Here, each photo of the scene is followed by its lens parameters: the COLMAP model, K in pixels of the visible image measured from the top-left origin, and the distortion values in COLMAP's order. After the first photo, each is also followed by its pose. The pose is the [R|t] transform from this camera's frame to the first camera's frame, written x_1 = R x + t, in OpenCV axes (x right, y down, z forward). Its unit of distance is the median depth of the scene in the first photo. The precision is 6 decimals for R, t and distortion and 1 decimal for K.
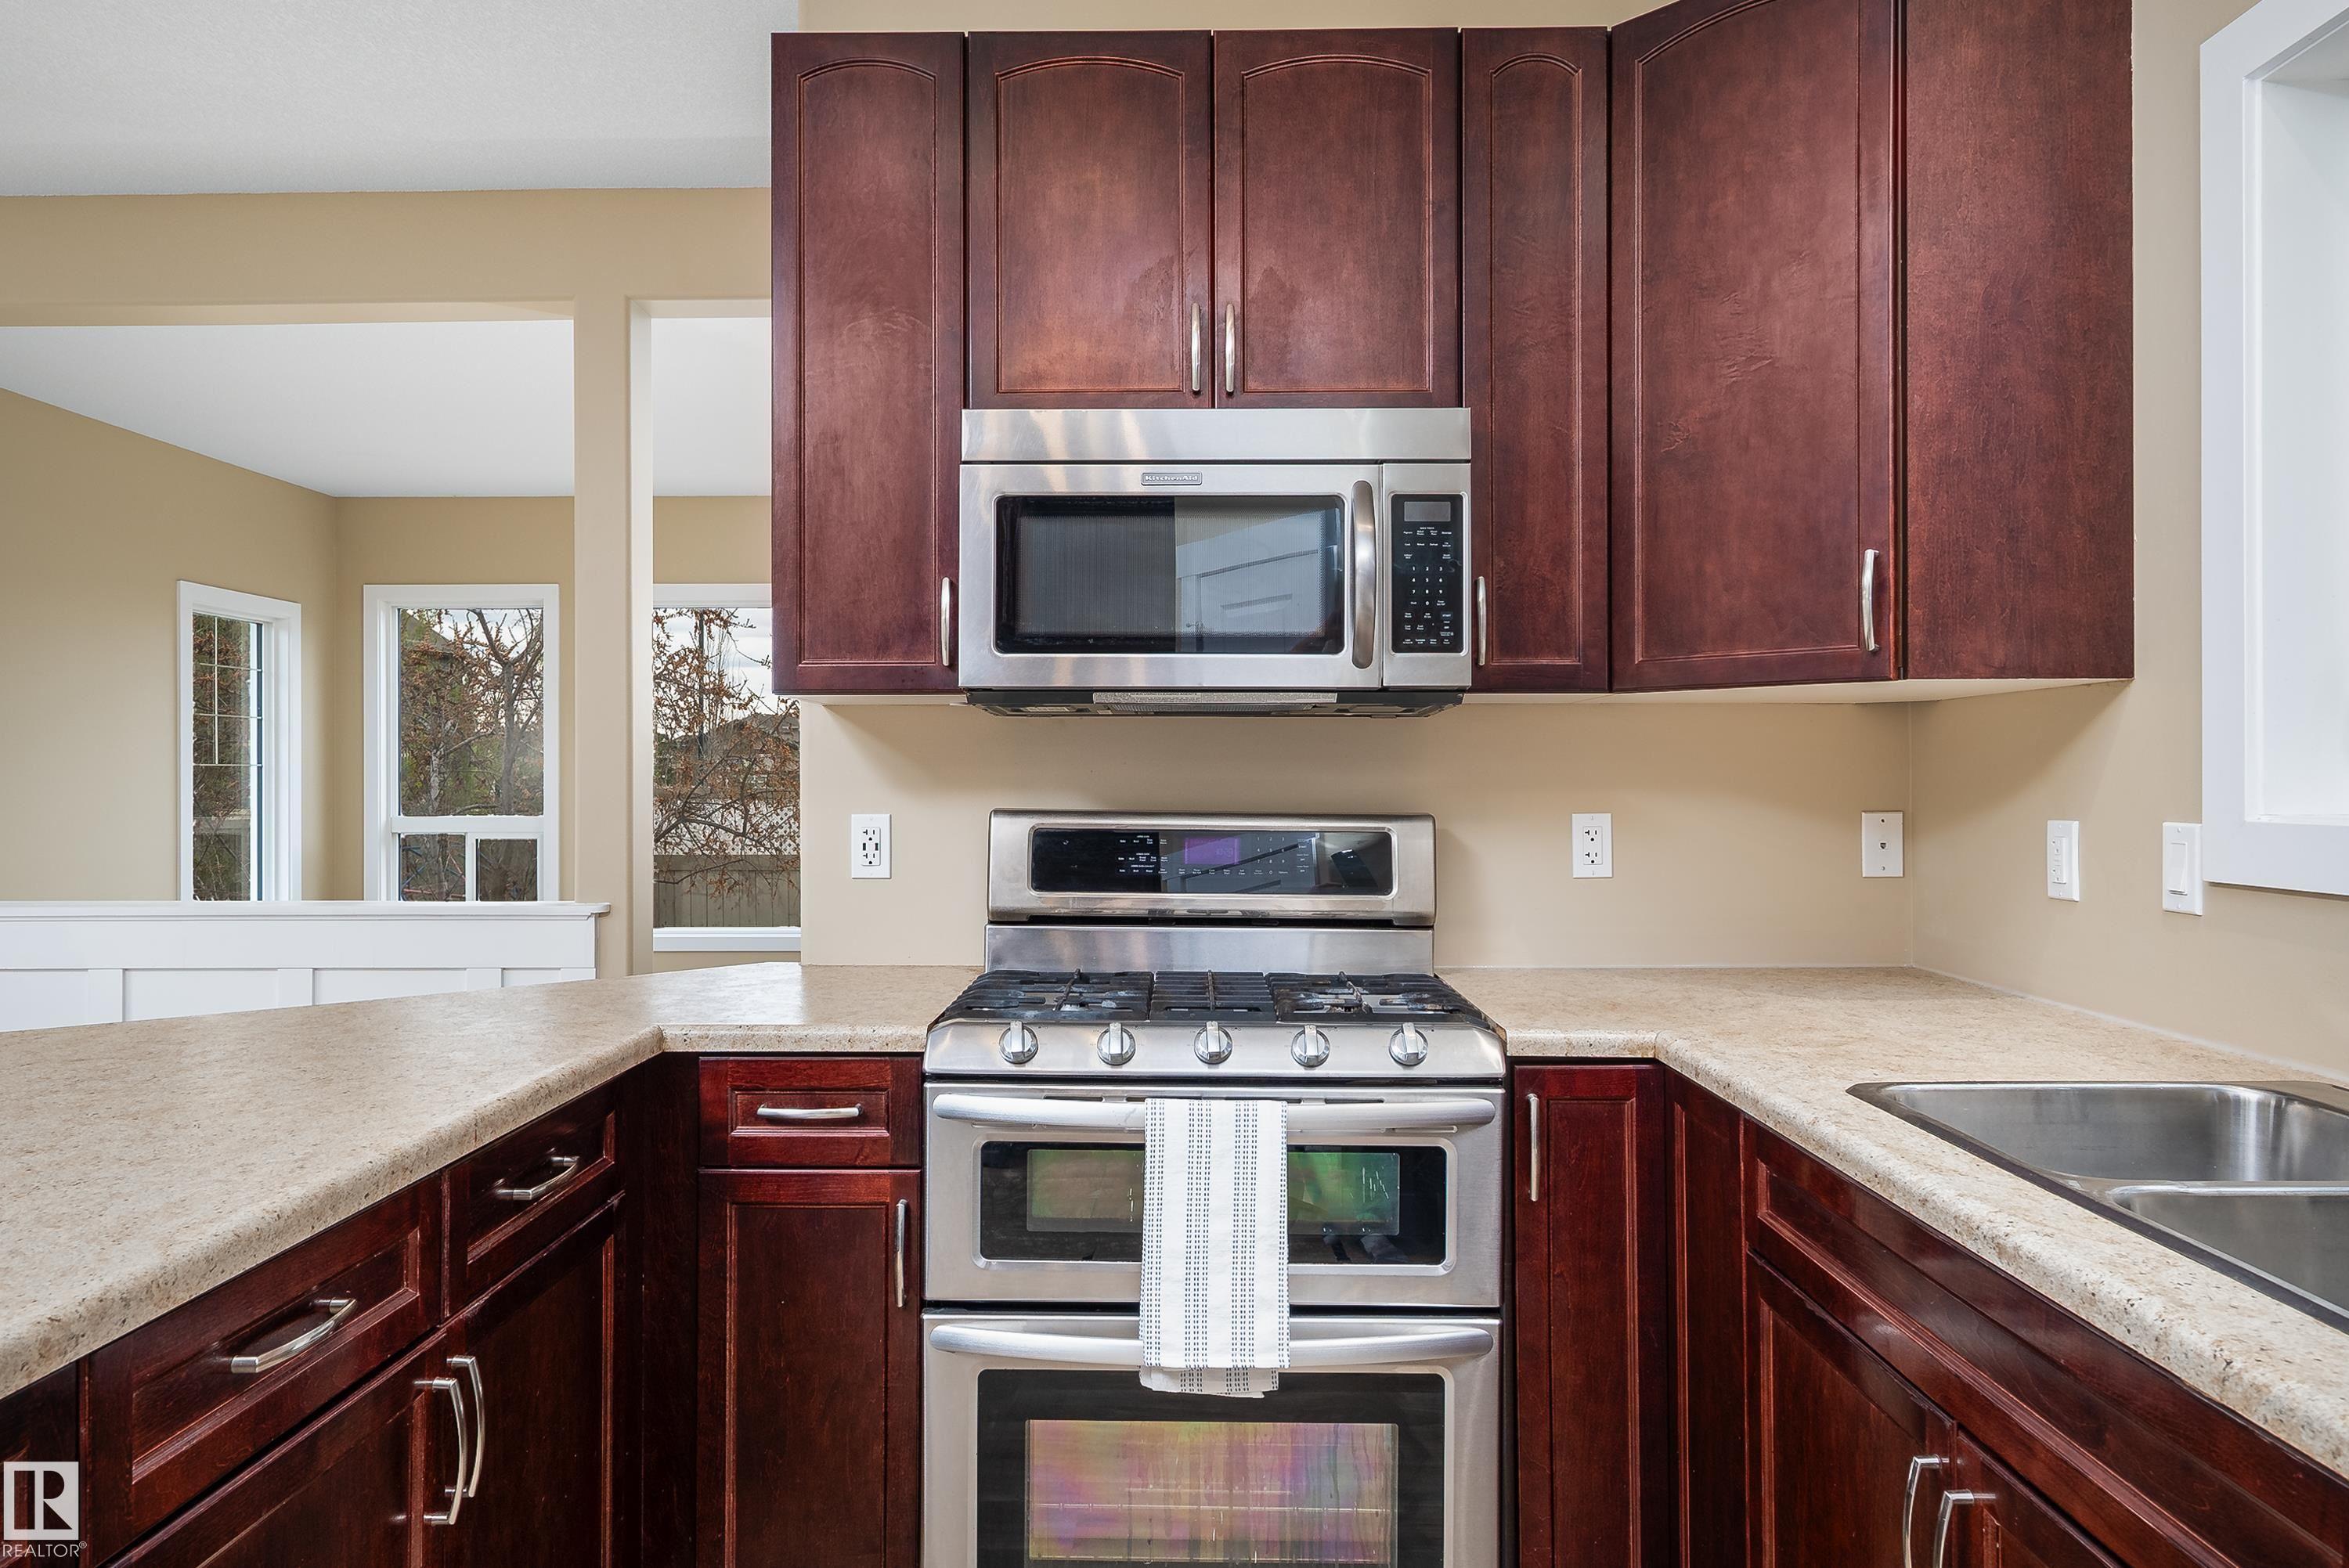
lens RADIAL K [[1466.9, 0, 1173.7], [0, 1466.9, 772.4], [0, 0, 1]] dist [0.001683, 0.000879]
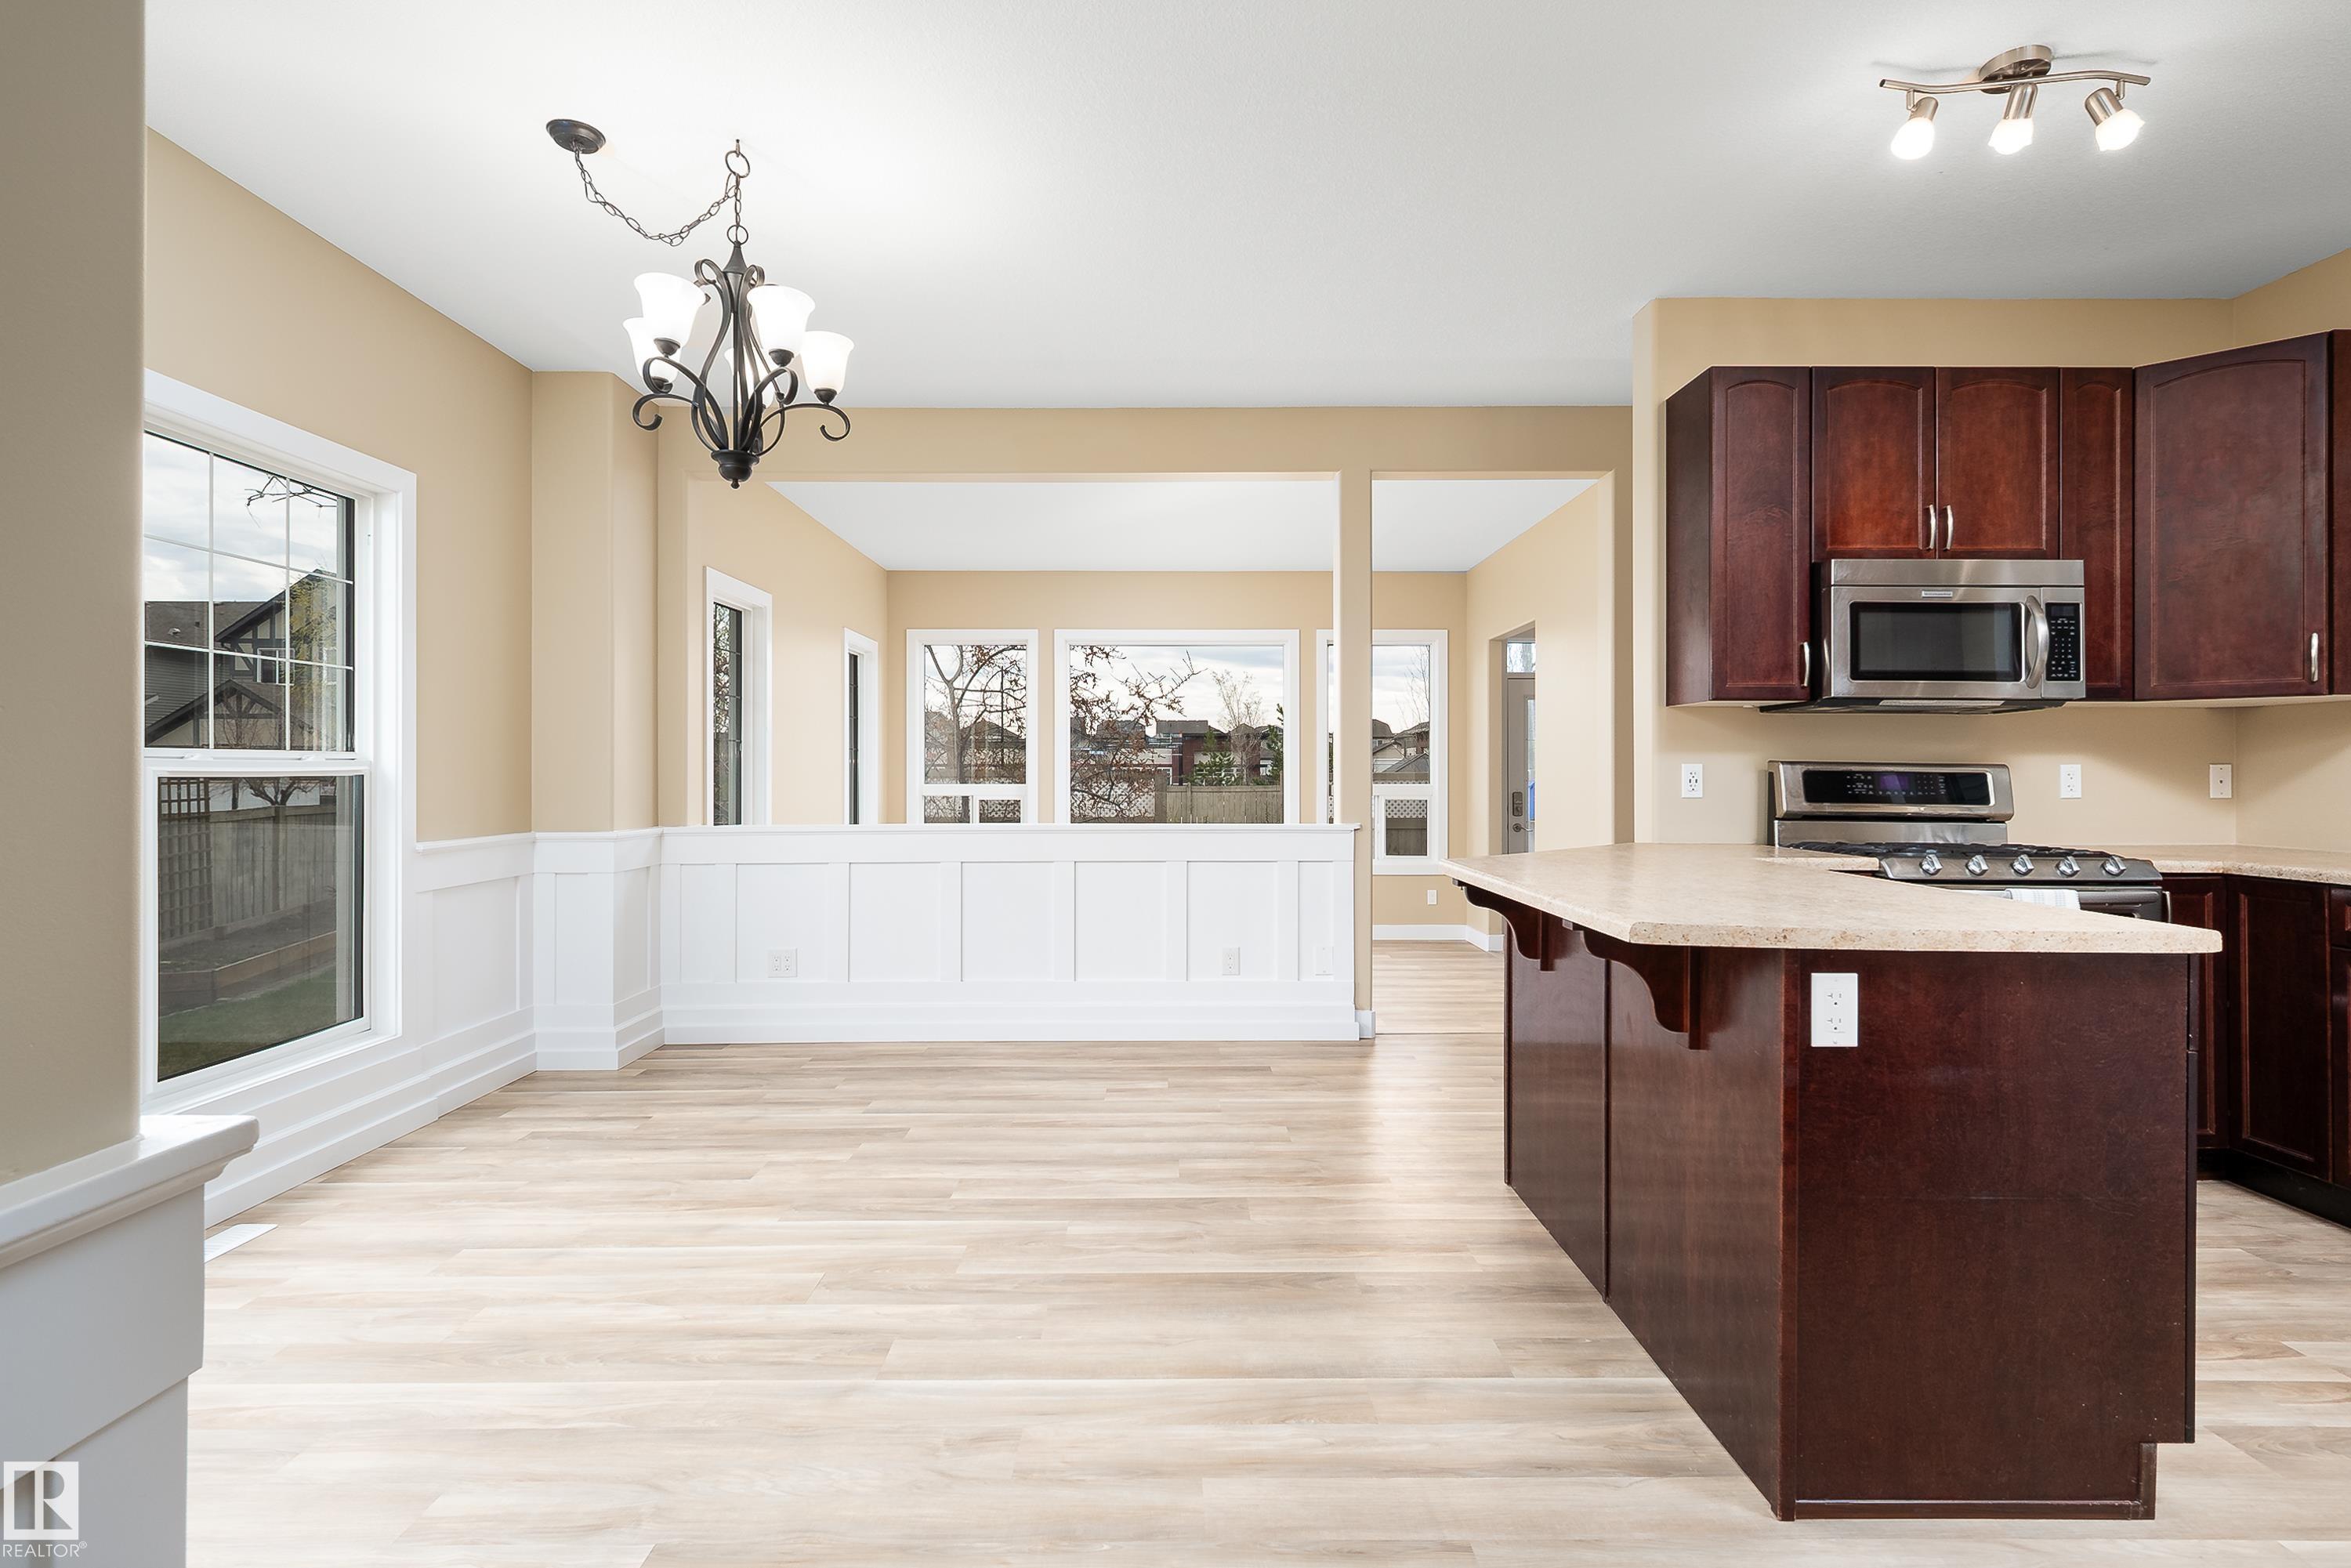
lens RADIAL K [[1117.3, 0, 1182.2], [0, 1117.3, 767.6], [0, 0, 1]] dist [0.006481, -0.003857]
pose [[0.999817, 0.002968, 0.018911, -1.069349], [-0.002999, 0.999994, 0.001621, 0.039214], [-0.018906, -0.001678, 0.999820, -0.522384]]
